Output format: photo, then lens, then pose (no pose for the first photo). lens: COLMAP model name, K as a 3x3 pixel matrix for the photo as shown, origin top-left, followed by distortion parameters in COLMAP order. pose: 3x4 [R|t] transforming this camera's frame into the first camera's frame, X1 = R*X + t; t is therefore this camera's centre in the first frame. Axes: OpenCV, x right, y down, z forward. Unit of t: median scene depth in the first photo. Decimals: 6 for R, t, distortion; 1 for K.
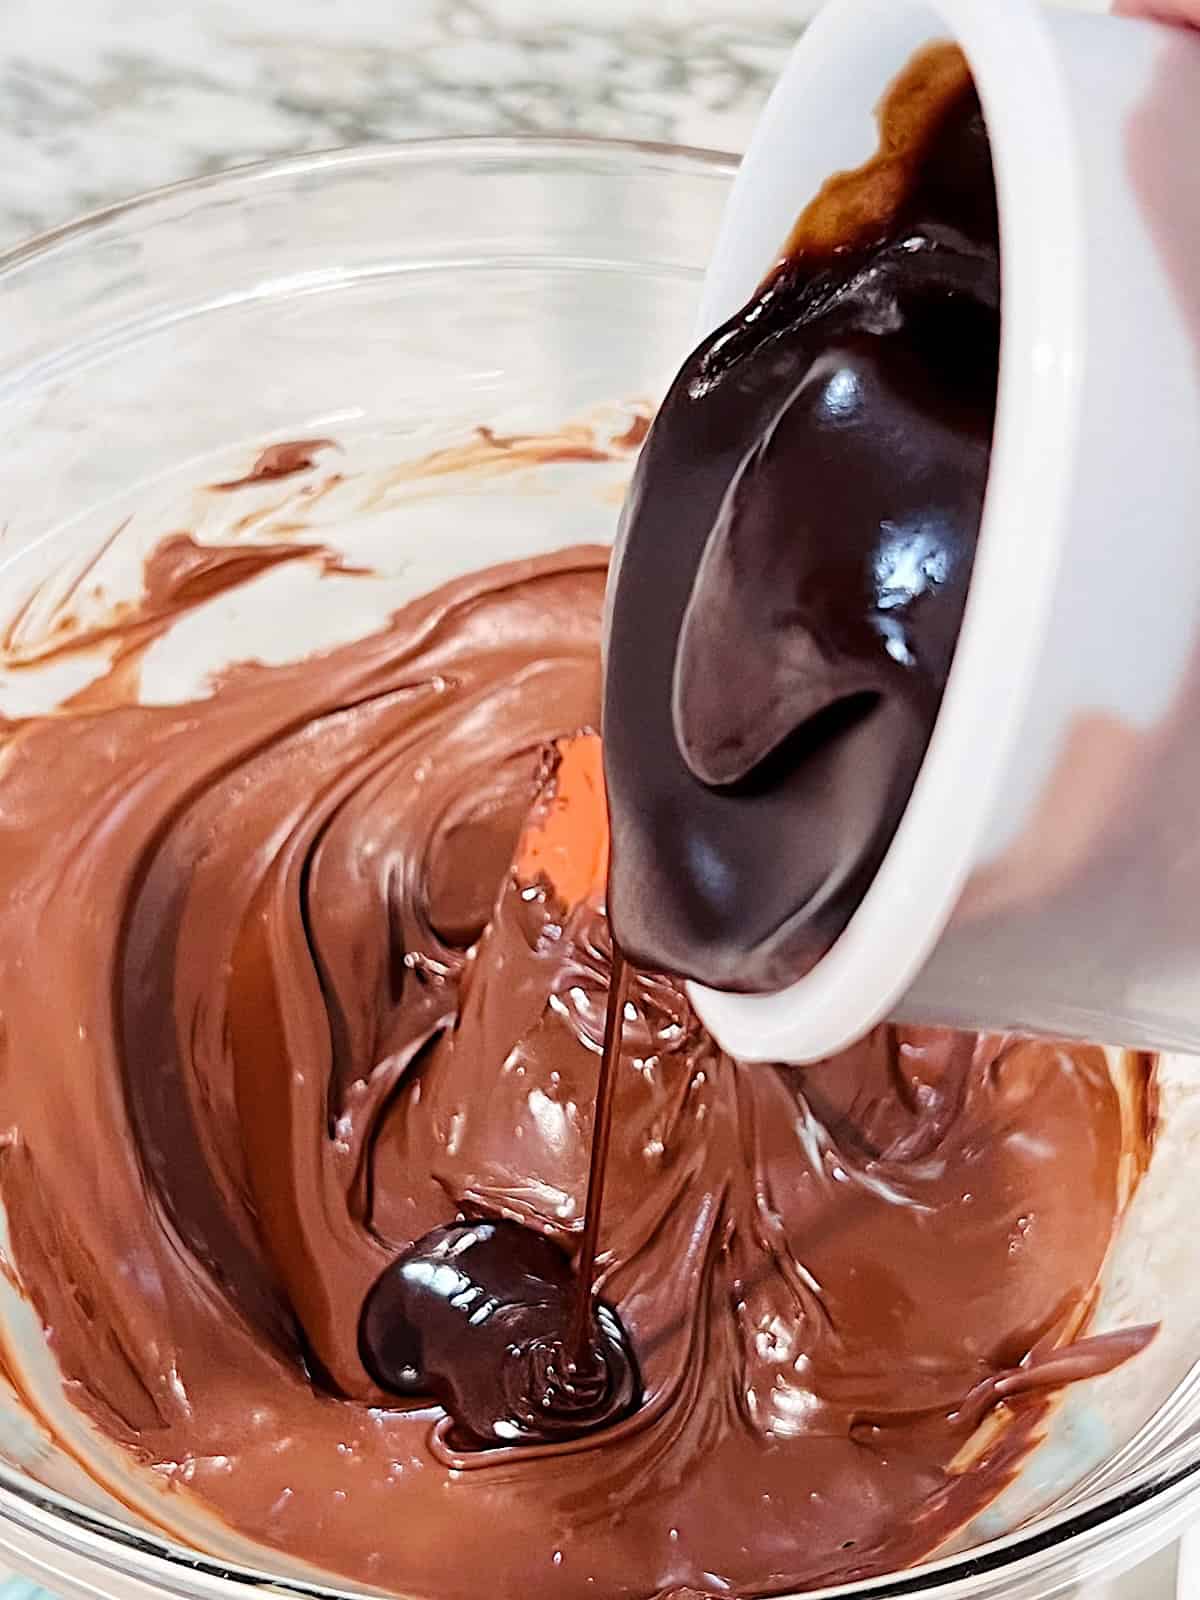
lens RADIAL K [[2790.0, 0, 600.0], [0, 2790.0, 800.0], [0, 0, 1]] dist [0.452107, 0.069949]
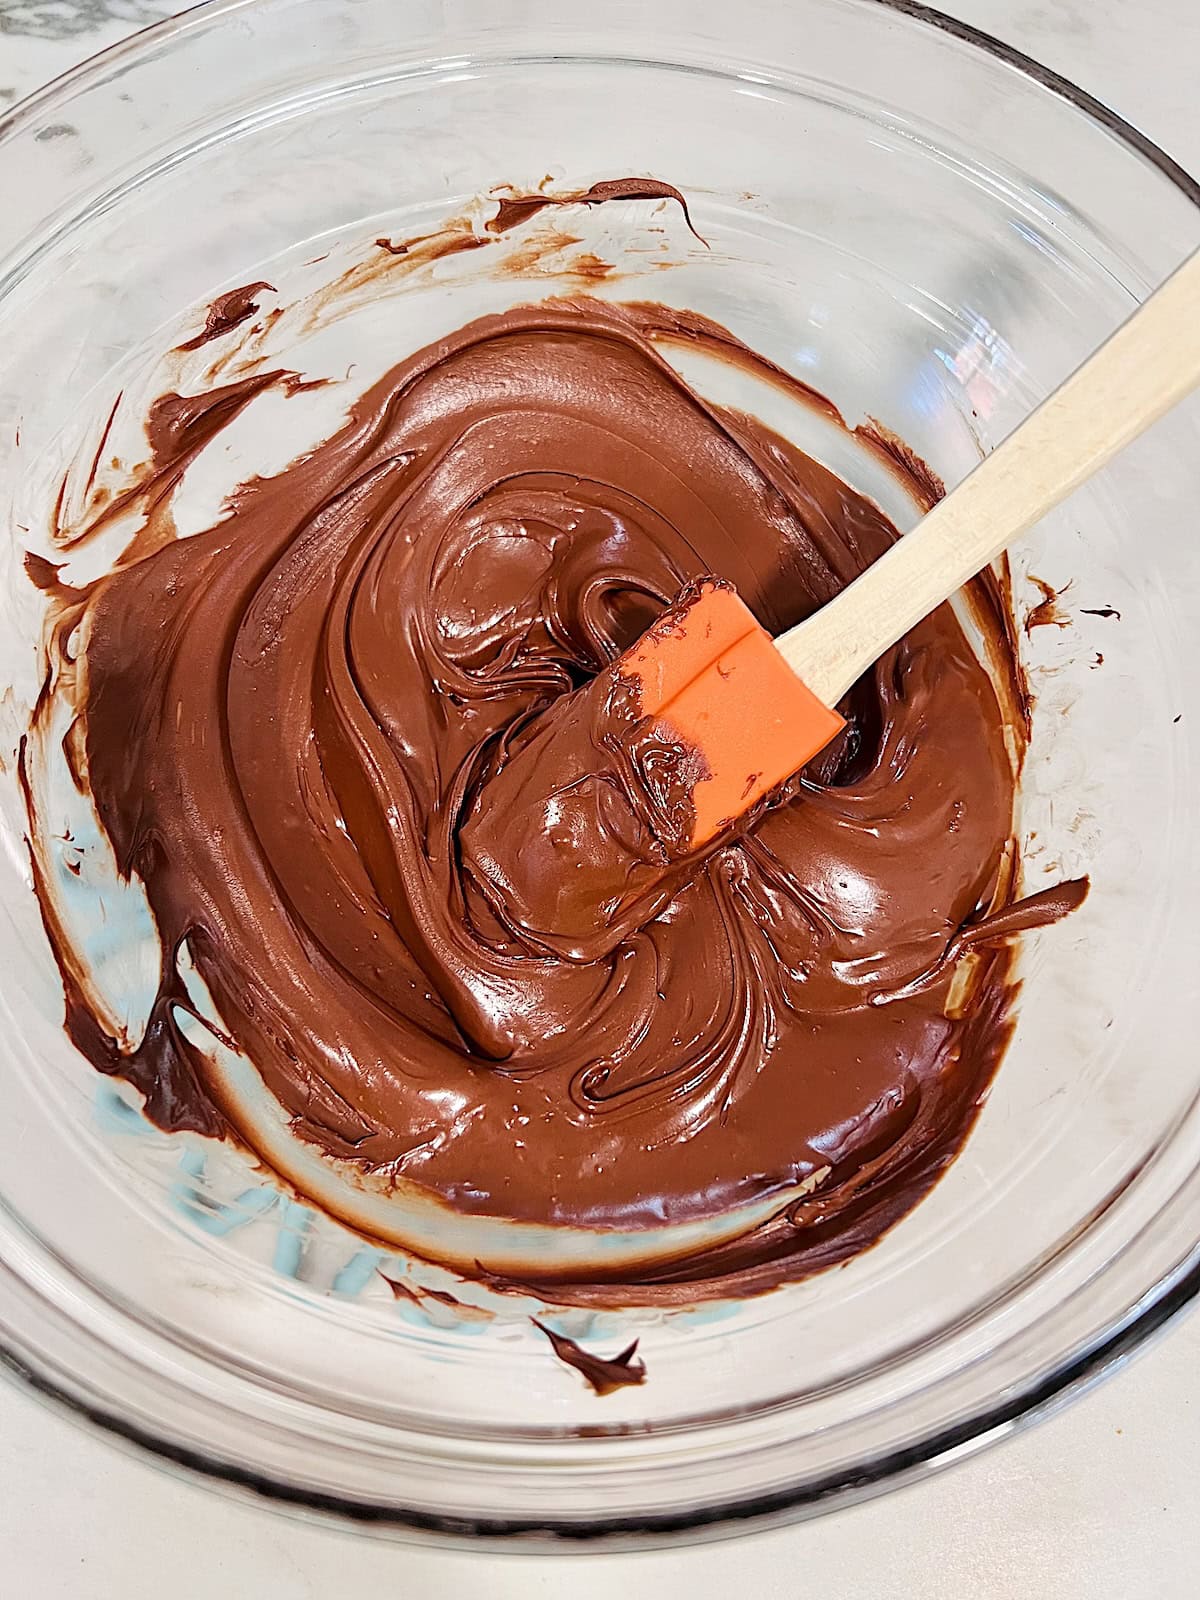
lens RADIAL K [[1046.1, 0, 600.0], [0, 1046.1, 800.0], [0, 0, 1]] dist [-0.106407, 0.000361]
pose [[0.969206, -0.244389, 0.030240, -0.022959], [0.213171, 0.894131, 0.393811, -0.069246], [-0.123281, -0.375237, 0.918694, 0.512517]]
